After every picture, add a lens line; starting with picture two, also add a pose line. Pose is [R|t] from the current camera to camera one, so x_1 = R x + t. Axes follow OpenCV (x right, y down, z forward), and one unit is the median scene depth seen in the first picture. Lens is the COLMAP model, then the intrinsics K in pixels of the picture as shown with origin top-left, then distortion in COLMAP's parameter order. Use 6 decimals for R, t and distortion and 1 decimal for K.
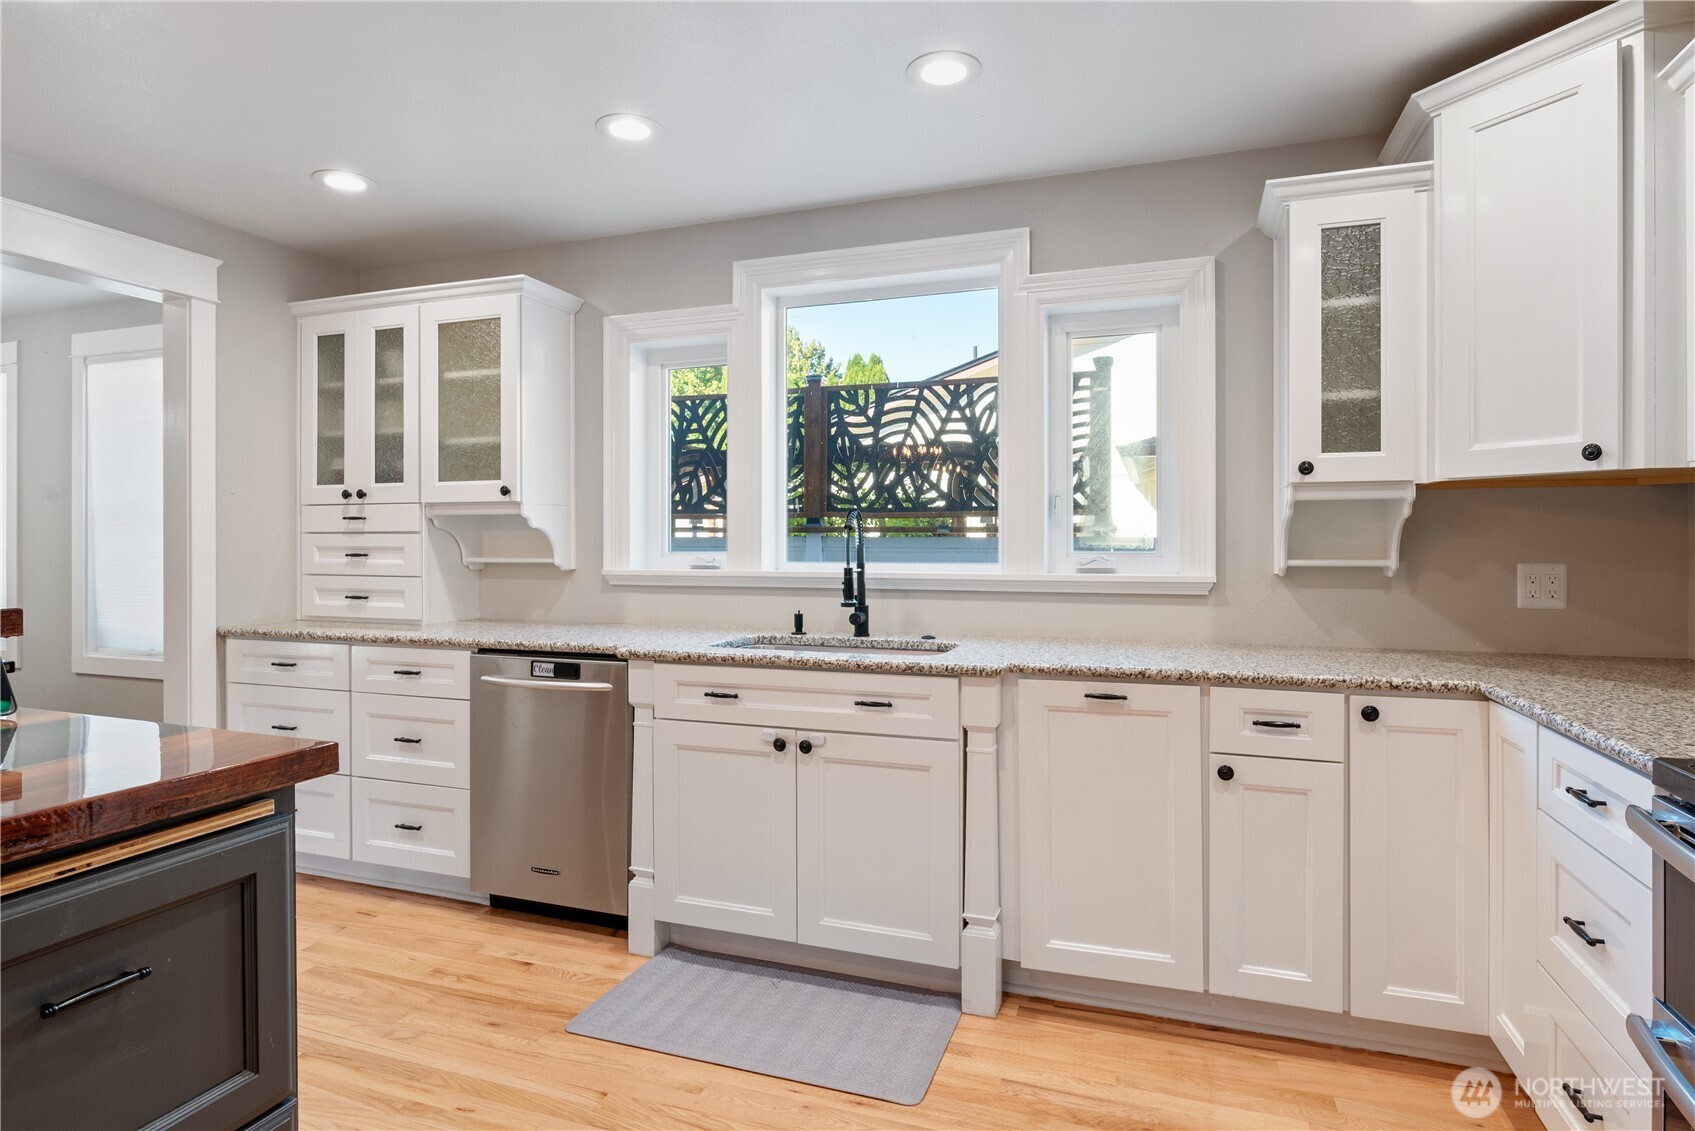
lens RADIAL K [[902.2, 0, 854.8], [0, 902.2, 547.9], [0, 0, 1]] dist [-0.017386, -0.000450]
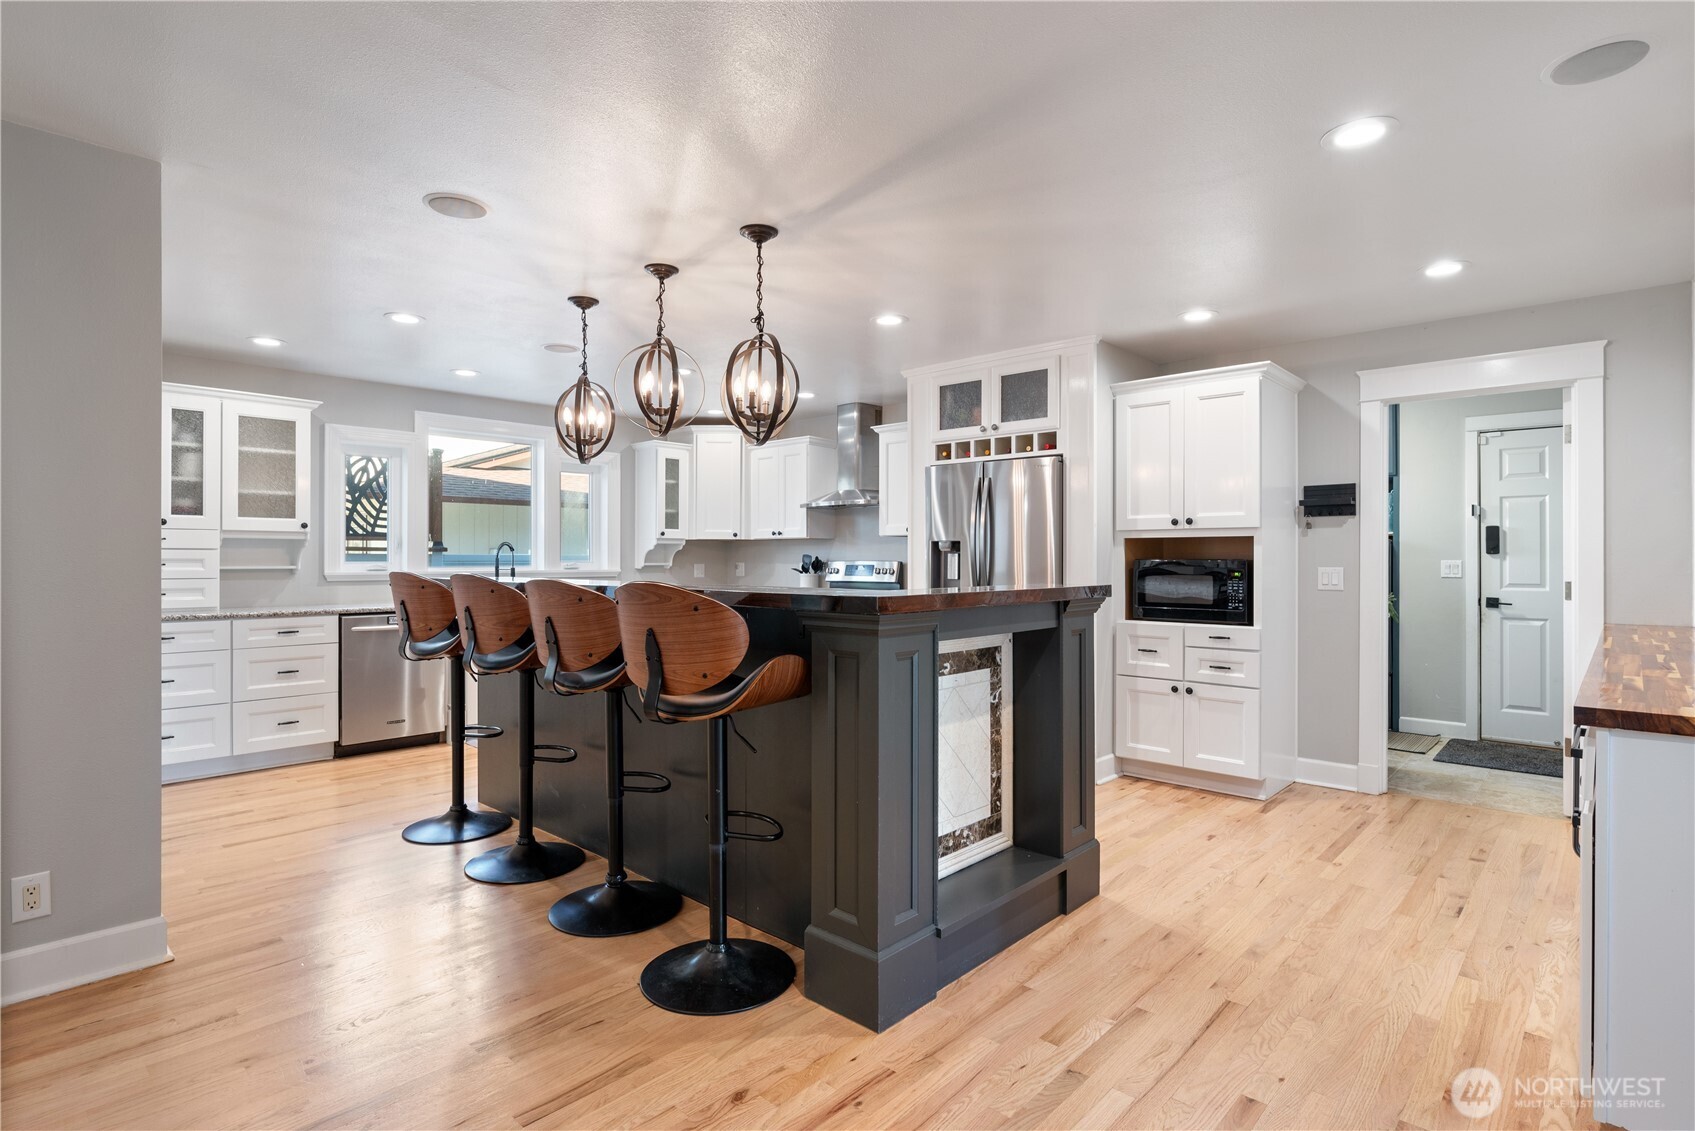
lens RADIAL K [[816.5, 0, 844.3], [0, 816.5, 563.8], [0, 0, 1]] dist [-0.027078, -0.000260]
pose [[0.407777, -0.003615, 0.913075, -1.457375], [0.003663, 0.999991, 0.002324, 0.009380], [-0.913074, 0.002397, 0.407786, -0.586162]]
